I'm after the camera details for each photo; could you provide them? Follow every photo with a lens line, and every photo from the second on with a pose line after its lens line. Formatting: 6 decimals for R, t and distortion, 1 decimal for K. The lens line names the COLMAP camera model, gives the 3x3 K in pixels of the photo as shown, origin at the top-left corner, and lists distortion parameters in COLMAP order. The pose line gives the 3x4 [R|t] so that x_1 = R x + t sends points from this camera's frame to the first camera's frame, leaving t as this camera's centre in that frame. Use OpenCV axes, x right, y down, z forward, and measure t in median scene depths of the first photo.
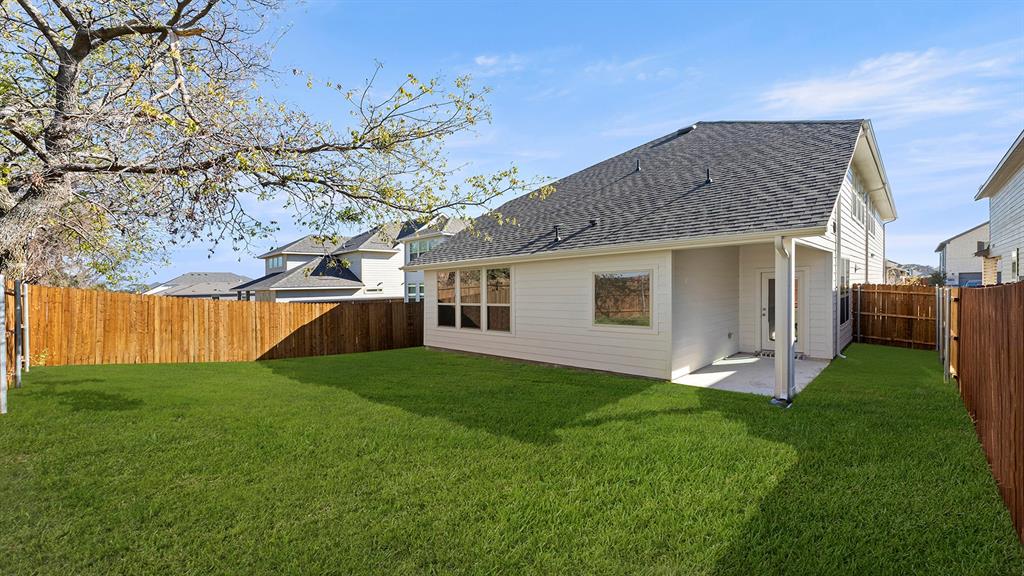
lens RADIAL K [[419.1, 0, 512.2], [0, 419.1, 292.2], [0, 0, 1]] dist [0.000222, 0.000019]
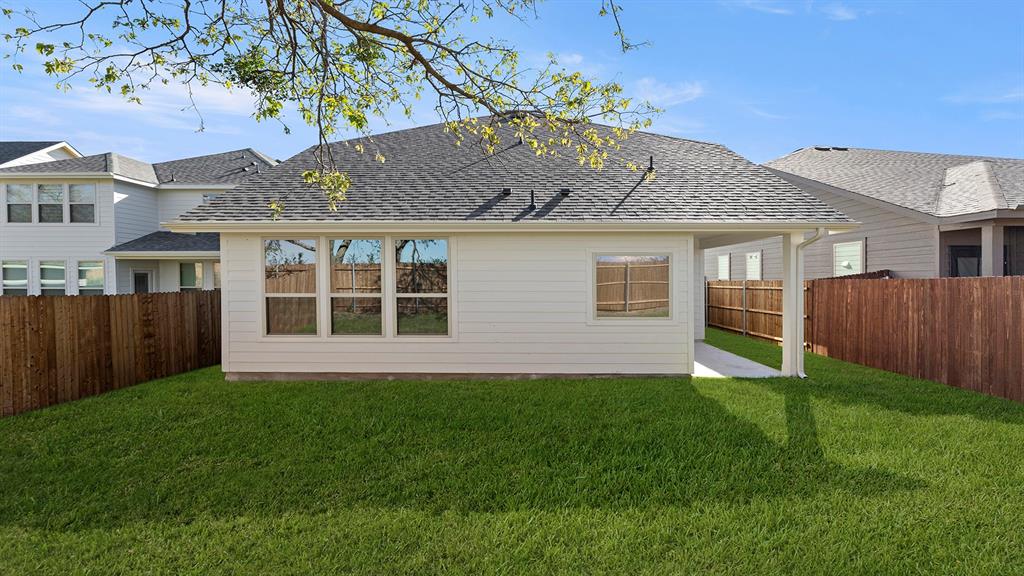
lens RADIAL K [[438.5, 0, 510.8], [0, 438.5, 291.4], [0, 0, 1]] dist [0.000719, 0.000096]
pose [[0.747355, -0.012470, 0.664308, -0.334826], [-0.004785, 0.999697, 0.024149, 0.006489], [-0.664408, -0.021227, 0.747068, 0.351479]]
